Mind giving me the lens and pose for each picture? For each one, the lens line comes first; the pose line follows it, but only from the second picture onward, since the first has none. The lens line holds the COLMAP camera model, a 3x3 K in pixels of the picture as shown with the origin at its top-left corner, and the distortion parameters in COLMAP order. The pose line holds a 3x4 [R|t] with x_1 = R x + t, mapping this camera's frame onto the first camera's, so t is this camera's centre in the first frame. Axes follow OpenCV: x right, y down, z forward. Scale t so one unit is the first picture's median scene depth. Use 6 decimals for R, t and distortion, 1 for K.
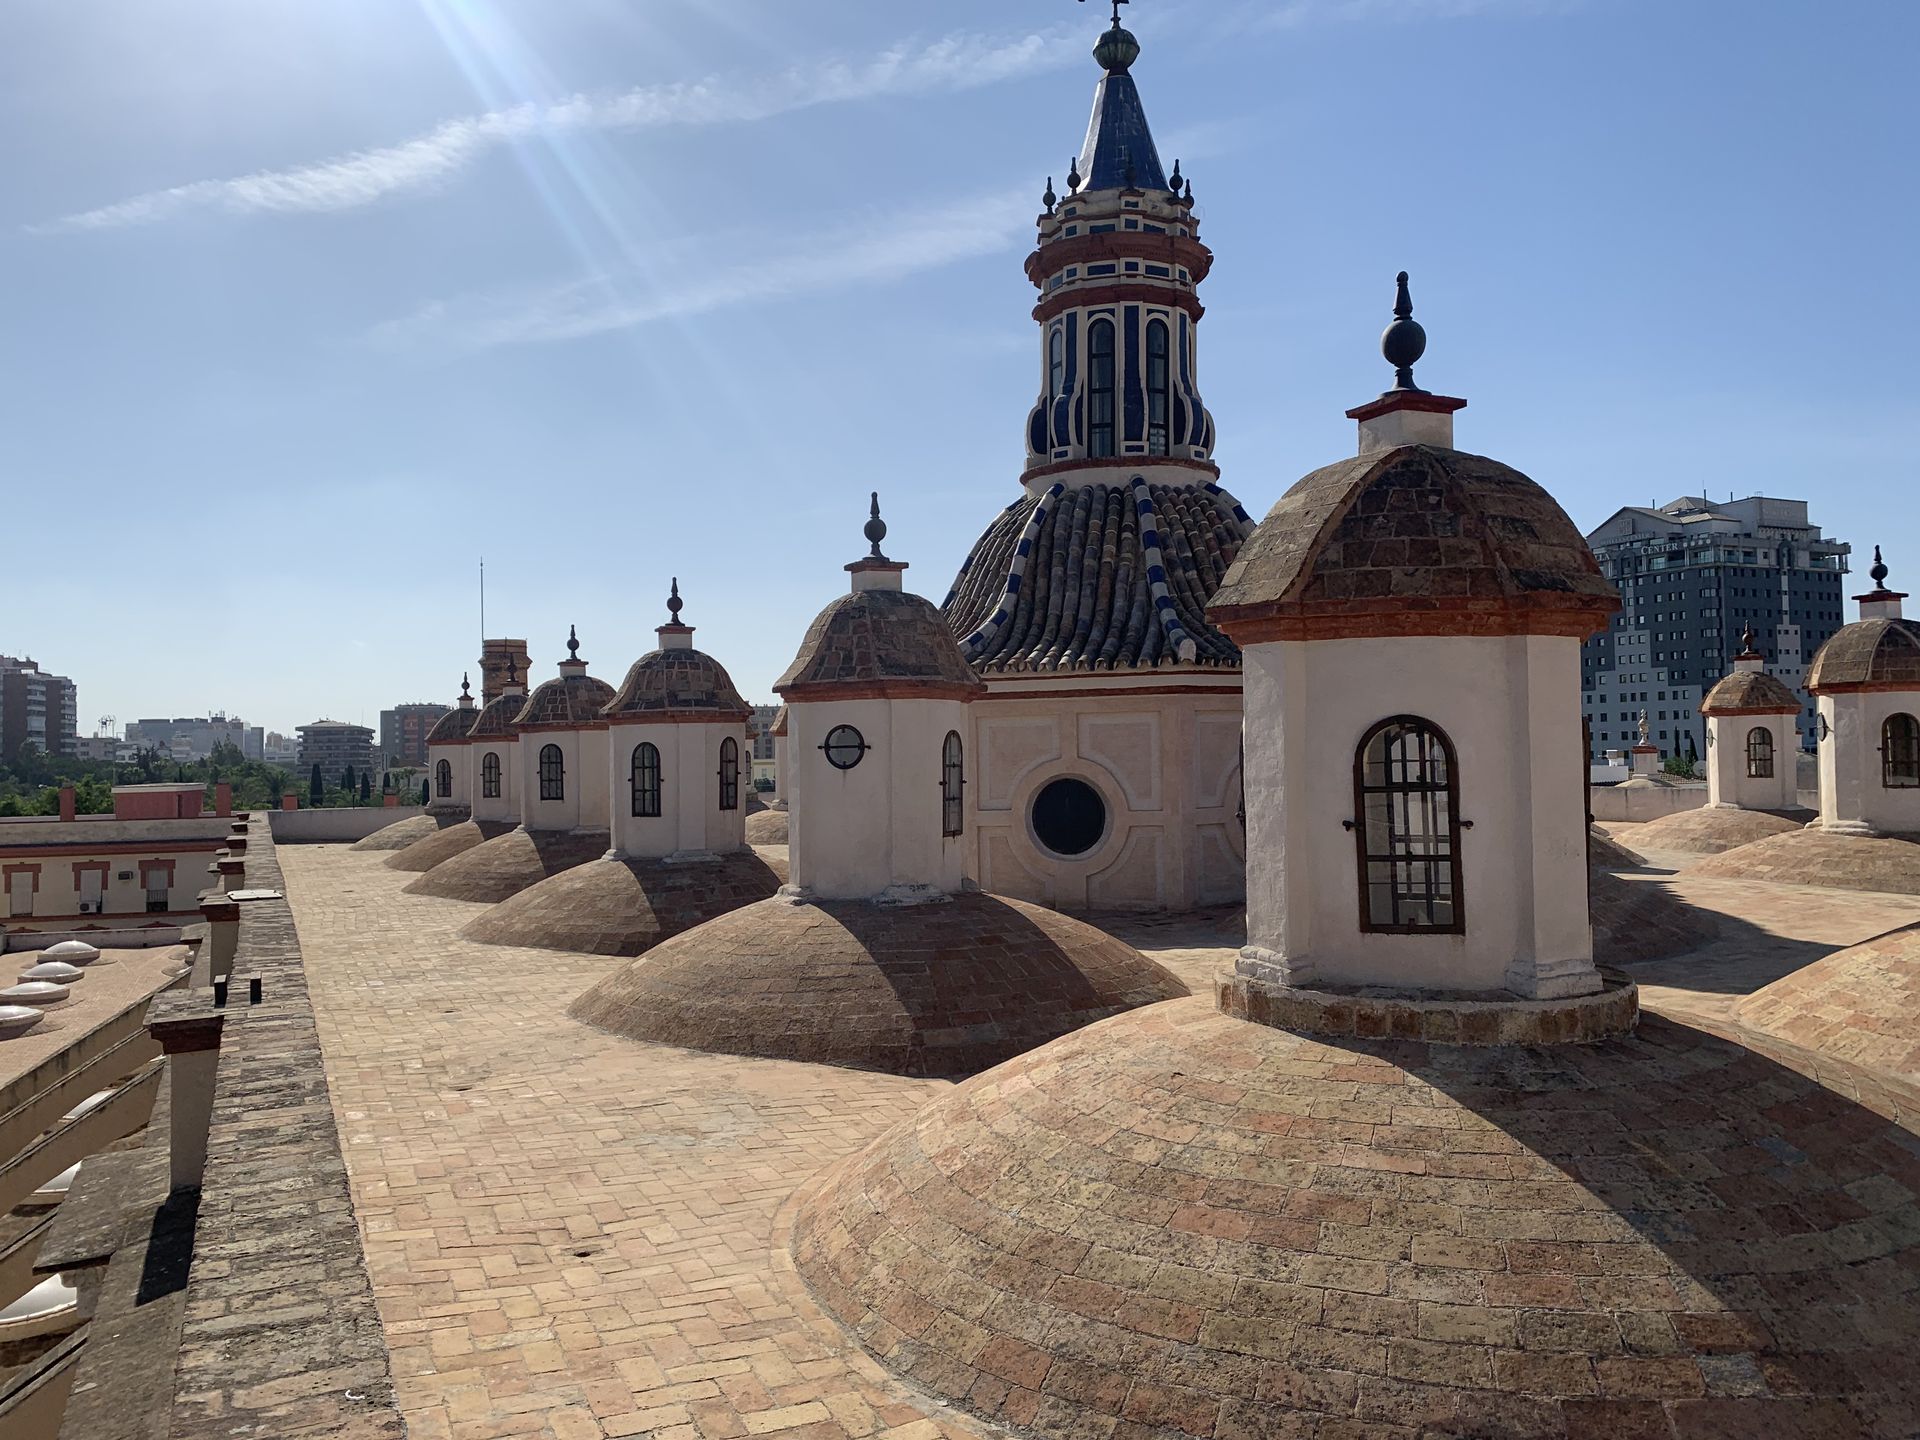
lens RADIAL K [[1462.9, 0, 958.0], [0, 1462.9, 716.5], [0, 0, 1]] dist [0.015660, -0.000915]
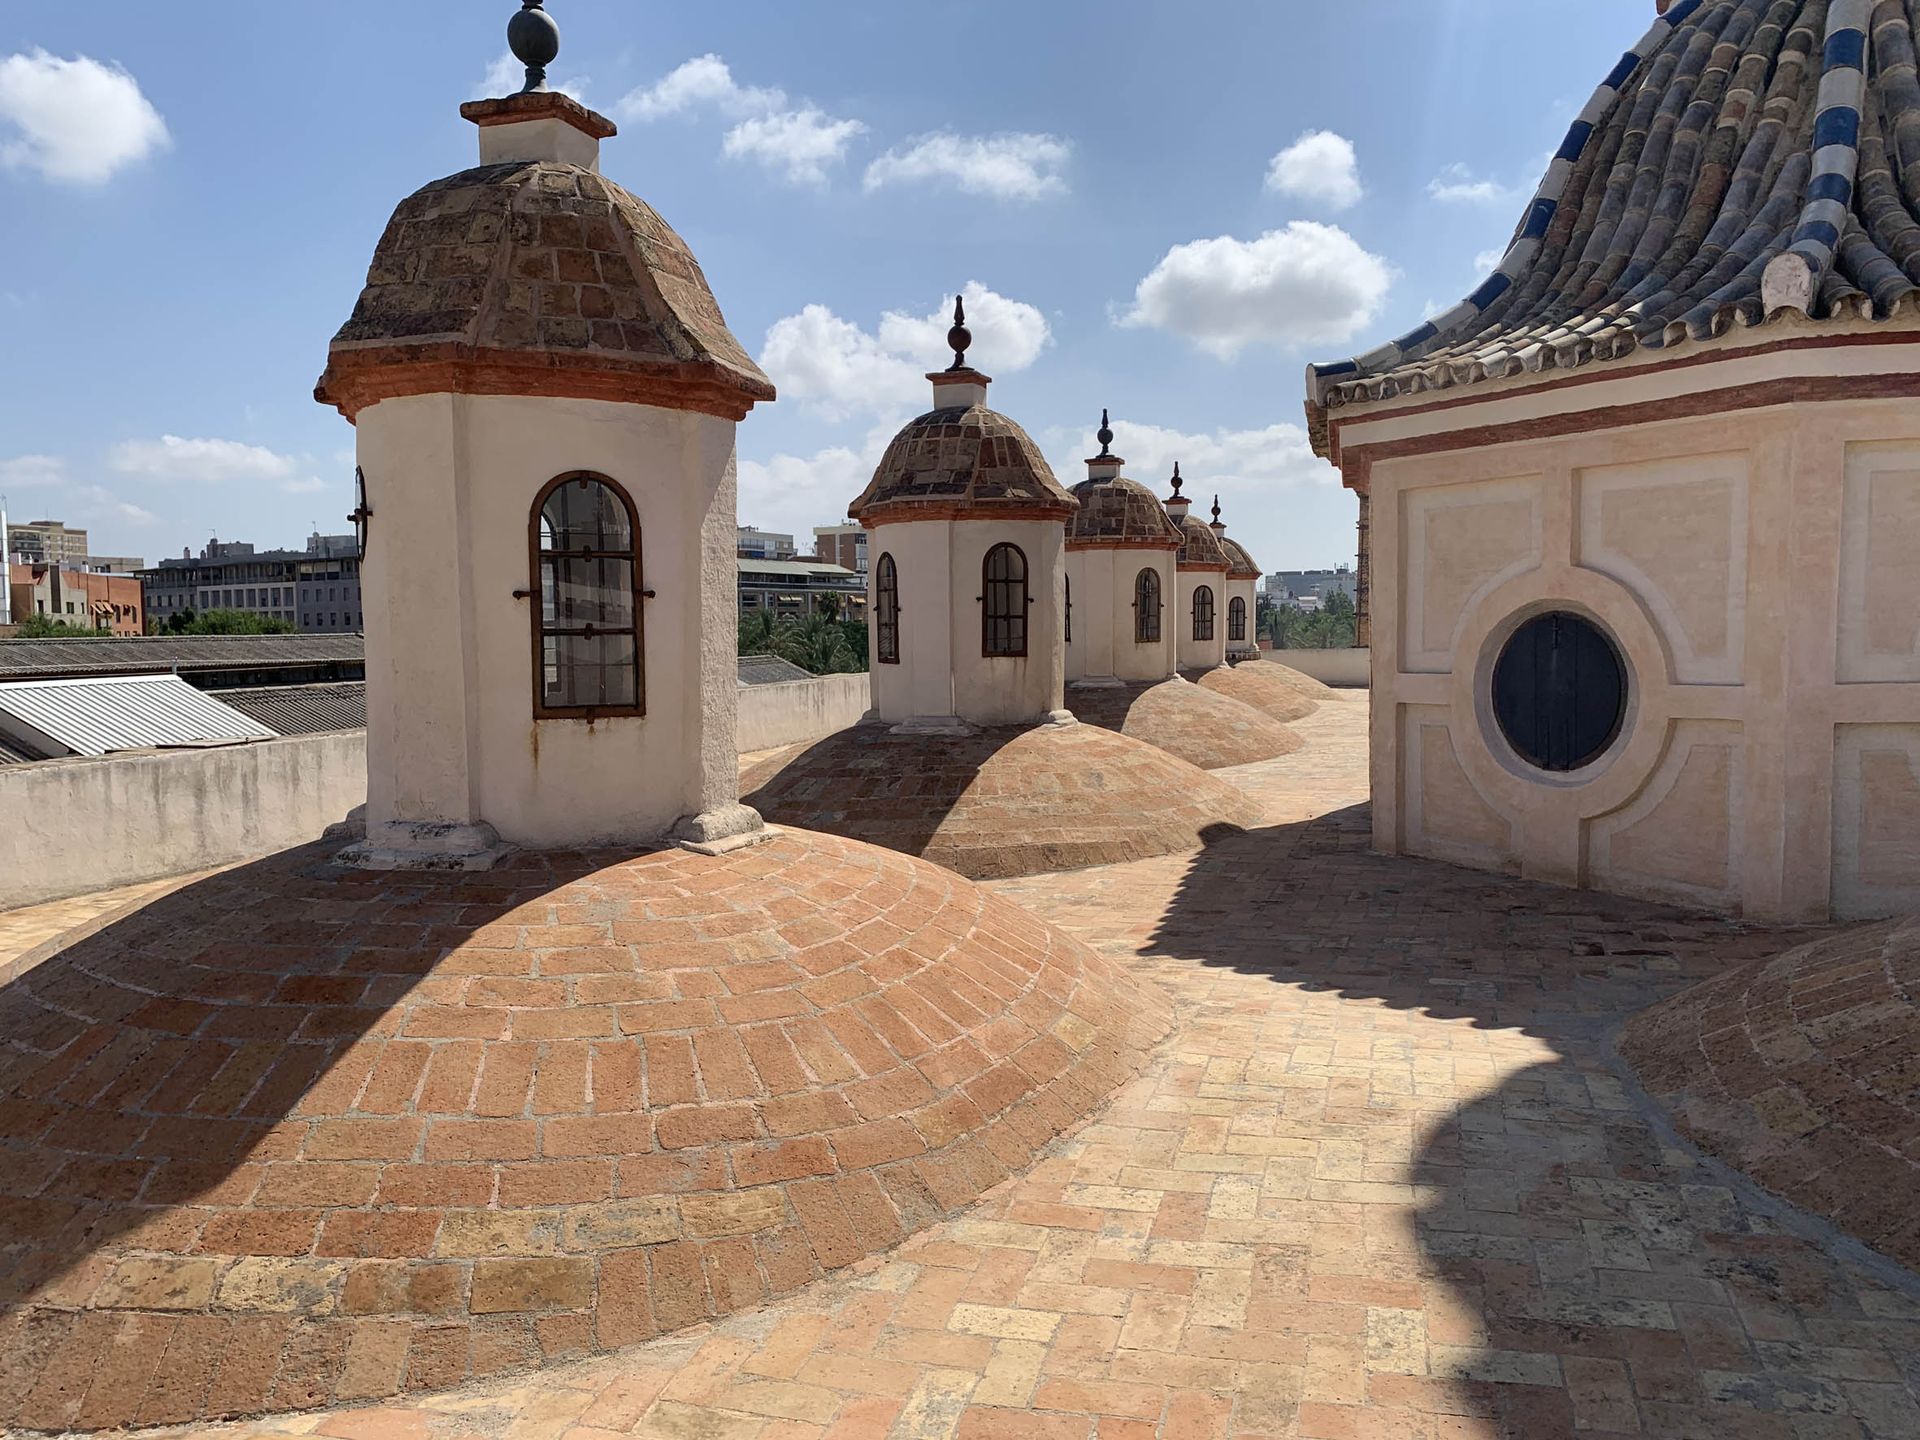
lens RADIAL K [[1462.9, 0, 960.9], [0, 1462.9, 730.2], [0, 0, 1]] dist [0.015660, -0.000915]
pose [[0.750281, 0.057347, -0.658627, 0.246654], [0.016327, 0.994320, 0.105174, 0.027925], [0.660917, -0.089663, 0.745083, 0.521039]]
